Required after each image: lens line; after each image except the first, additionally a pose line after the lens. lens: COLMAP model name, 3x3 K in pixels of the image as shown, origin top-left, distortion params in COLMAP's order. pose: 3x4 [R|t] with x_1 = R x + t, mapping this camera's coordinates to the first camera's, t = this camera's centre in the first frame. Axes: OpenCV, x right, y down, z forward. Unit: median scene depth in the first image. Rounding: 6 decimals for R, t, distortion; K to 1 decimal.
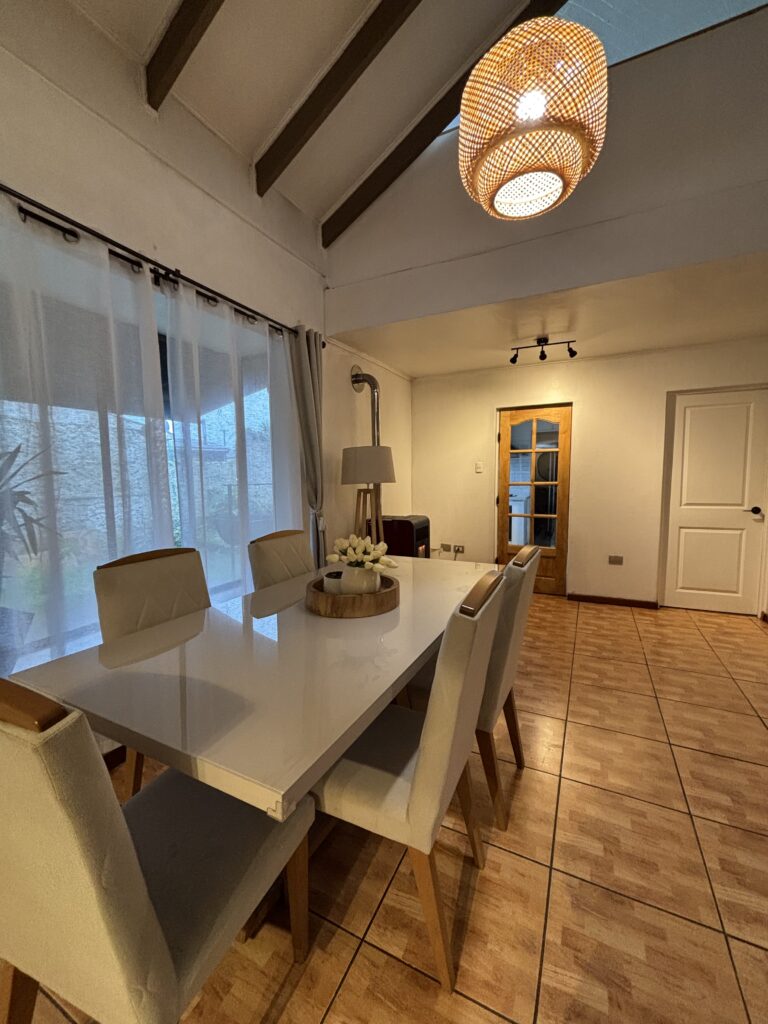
lens RADIAL K [[415.4, 0, 386.1], [0, 415.4, 511.3], [0, 0, 1]] dist [0.001271, 0.000372]
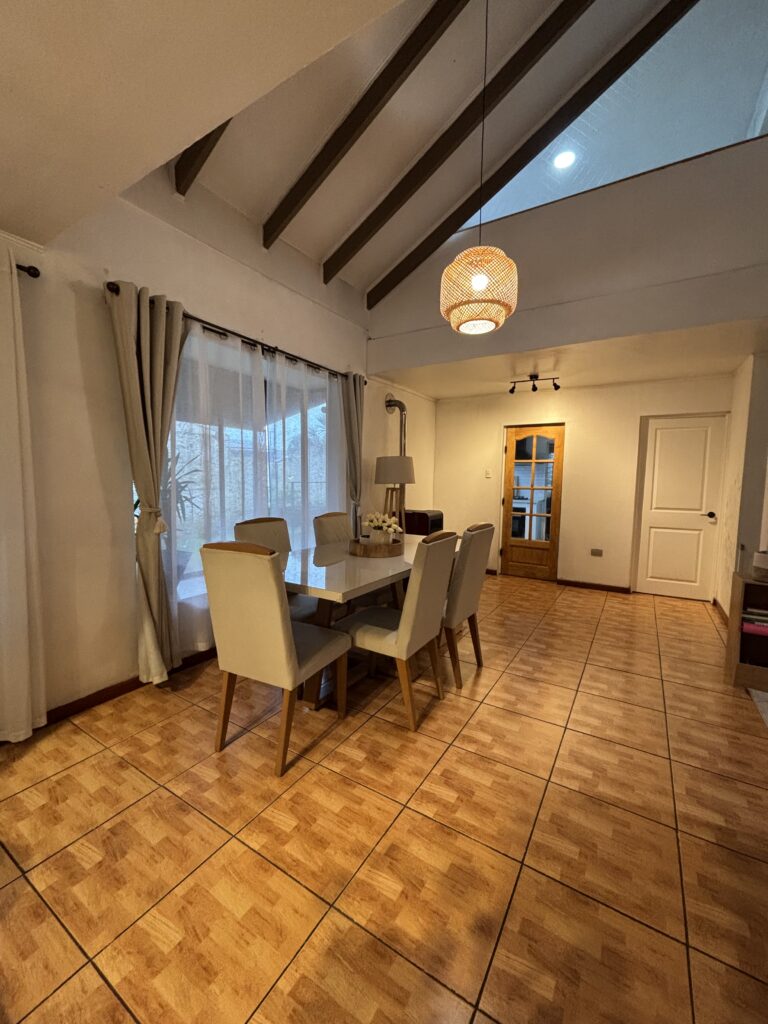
lens RADIAL K [[415.4, 0, 386.1], [0, 415.4, 511.3], [0, 0, 1]] dist [0.001271, 0.000372]
pose [[0.995382, 0.034449, -0.089601, 0.054981], [-0.034928, 0.999383, -0.003783, 0.029813], [0.089415, 0.006895, 0.995971, -0.353955]]
